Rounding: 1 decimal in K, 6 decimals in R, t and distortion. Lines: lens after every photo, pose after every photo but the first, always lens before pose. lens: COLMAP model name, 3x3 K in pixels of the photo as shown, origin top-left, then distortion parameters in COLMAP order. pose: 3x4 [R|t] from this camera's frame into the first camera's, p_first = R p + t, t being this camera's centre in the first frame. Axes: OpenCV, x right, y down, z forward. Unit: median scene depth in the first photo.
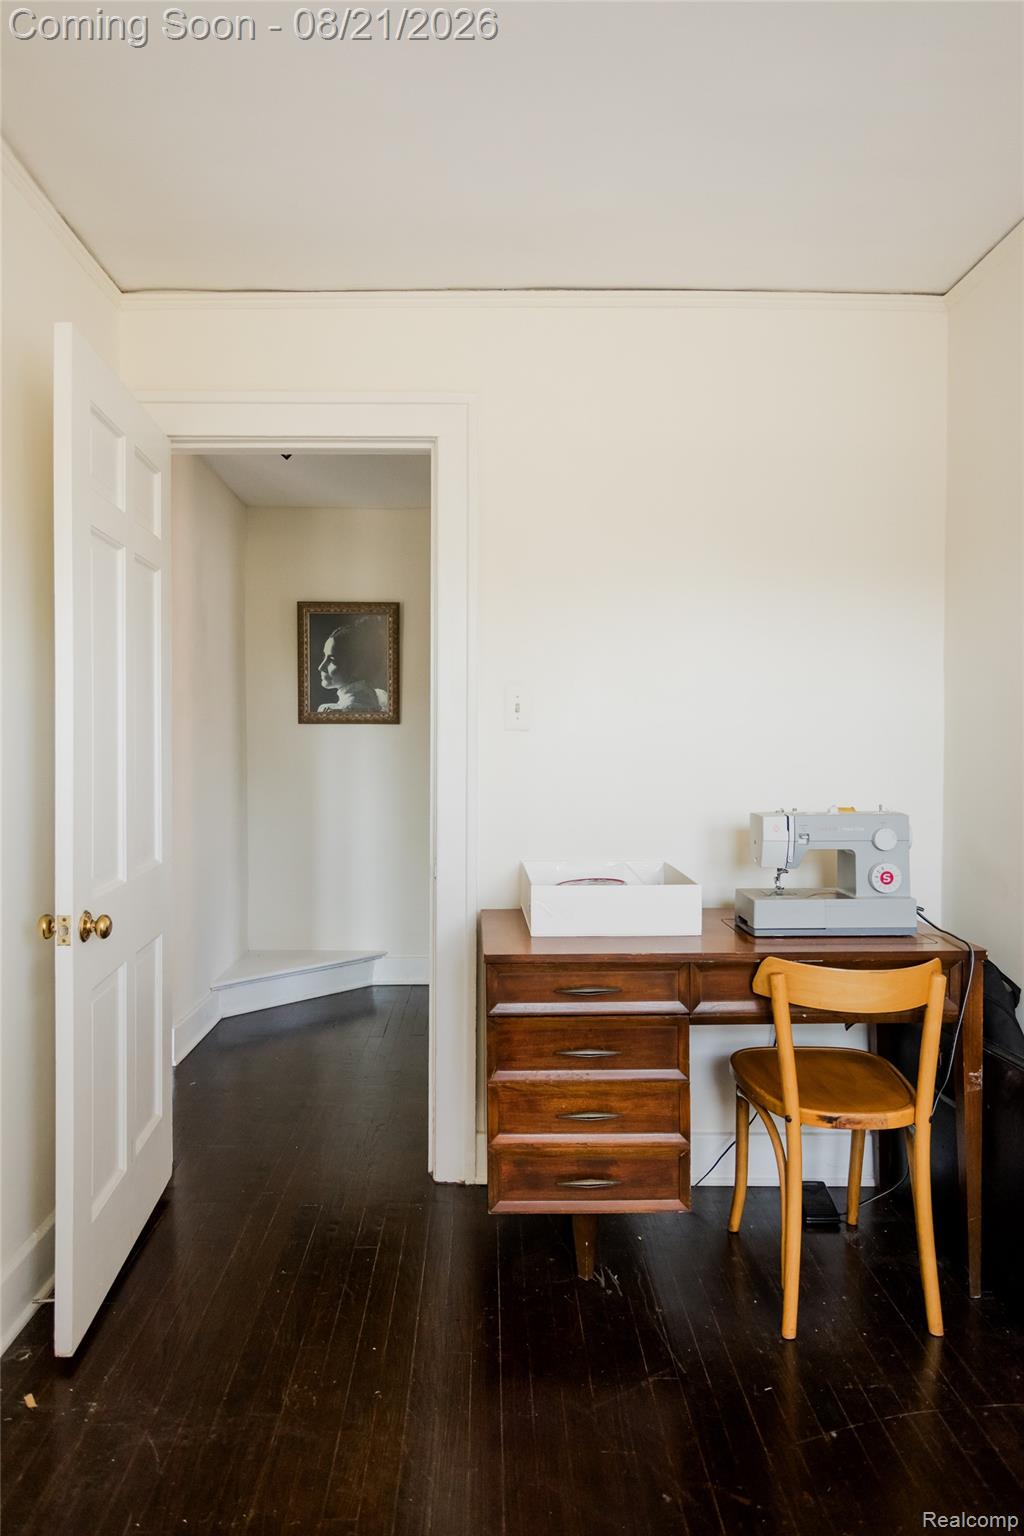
lens RADIAL K [[939.5, 0, 505.8], [0, 939.5, 752.3], [0, 0, 1]] dist [-0.002427, -0.000739]
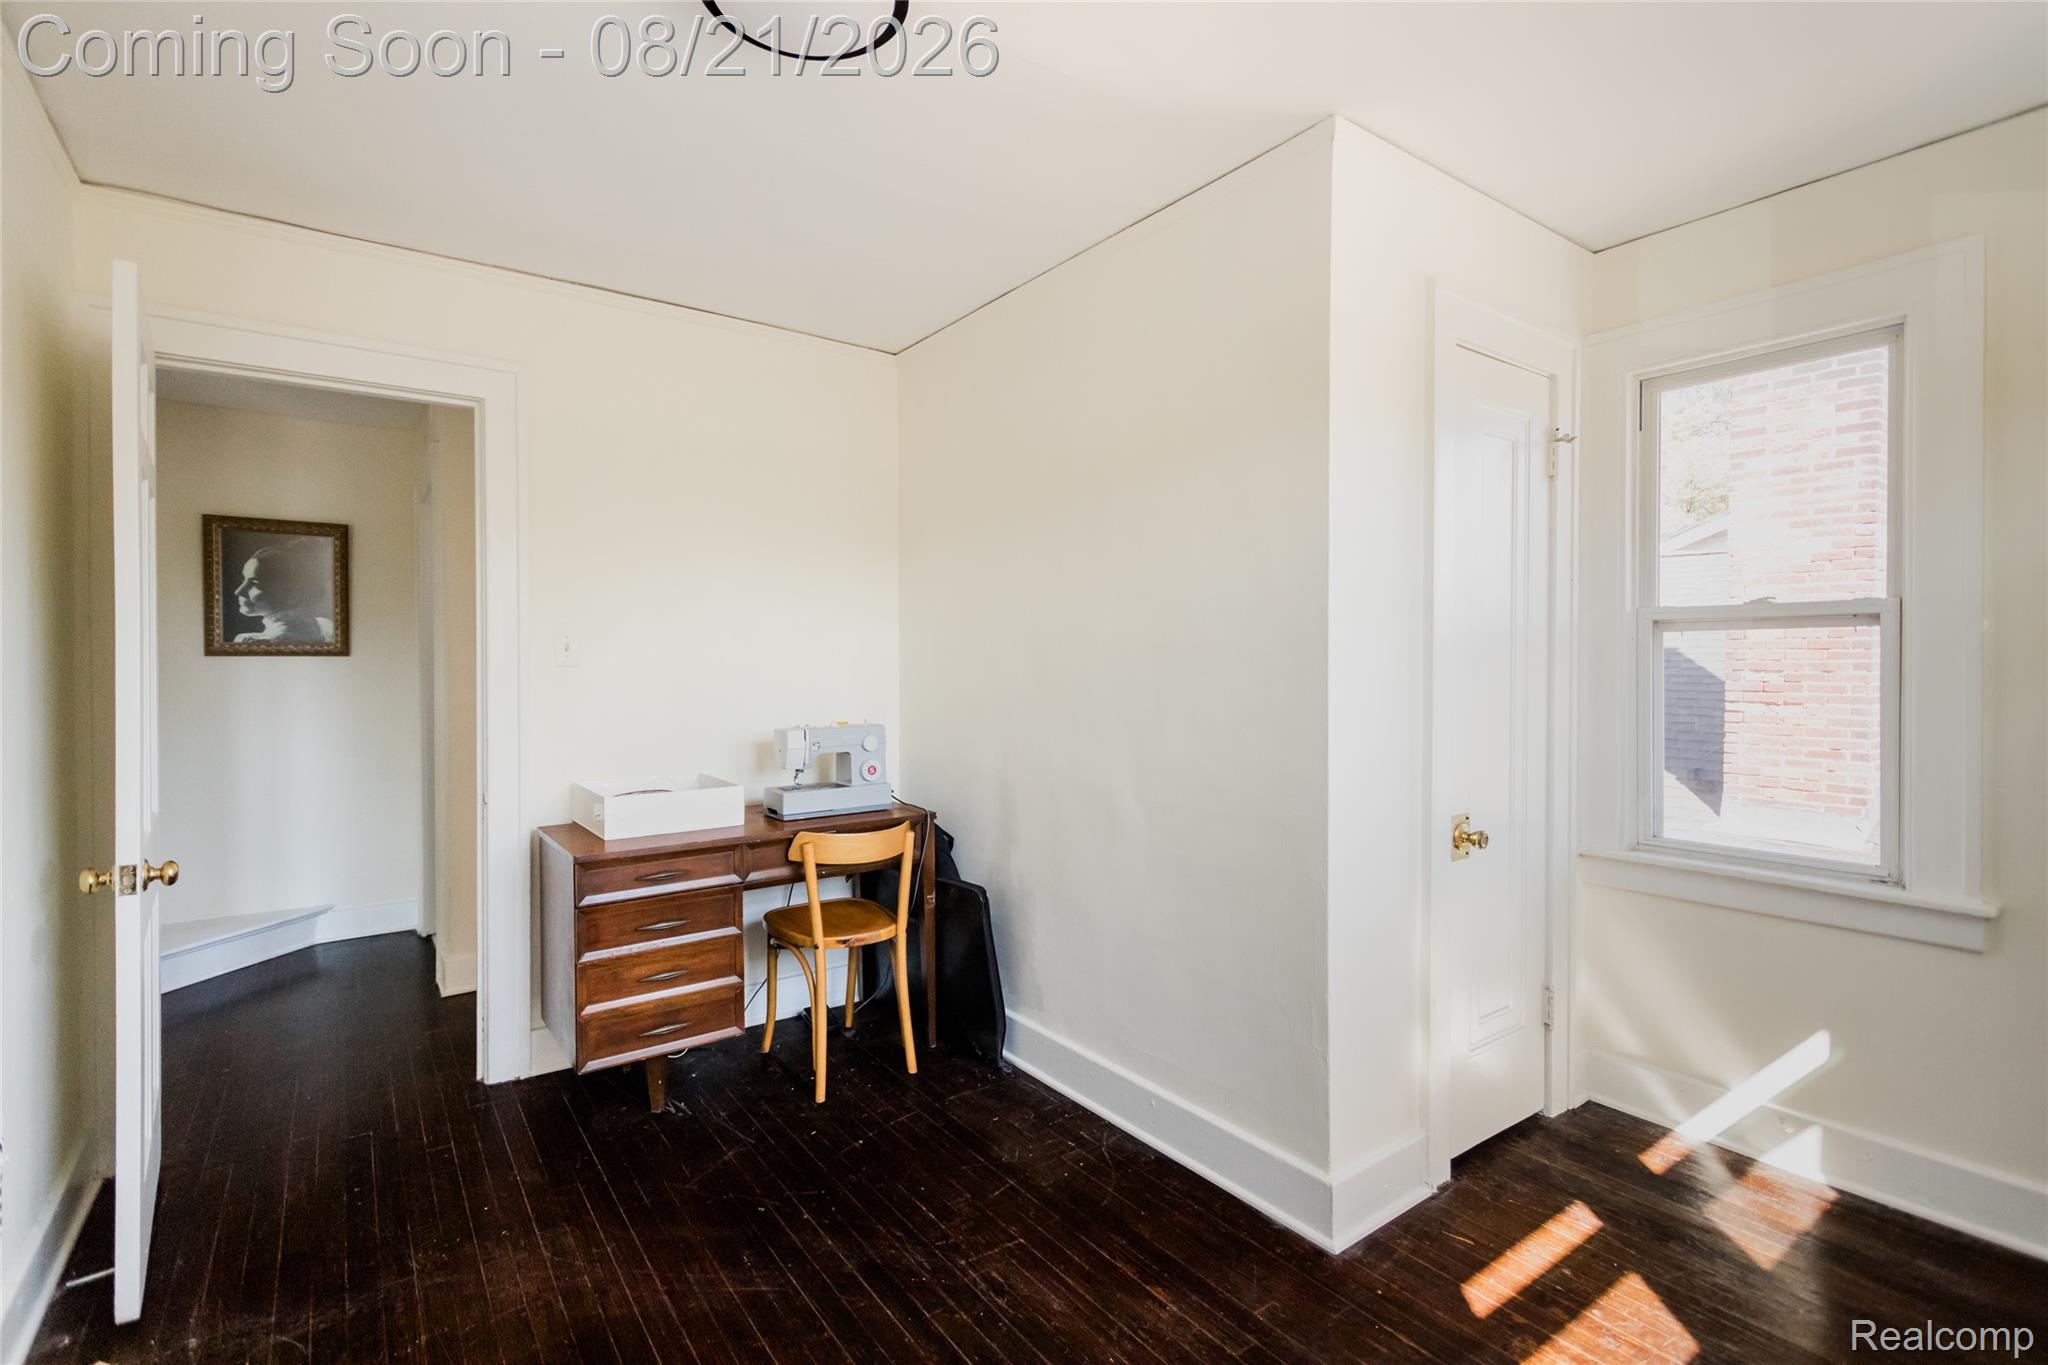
lens RADIAL K [[940.9, 0, 1026.8], [0, 940.9, 667.1], [0, 0, 1]] dist [0.000655, 0.000169]
pose [[0.809462, -0.008877, 0.587106, -0.246423], [0.013809, 0.999897, -0.003921, -0.013341], [-0.587010, 0.011281, 0.809501, -0.297632]]
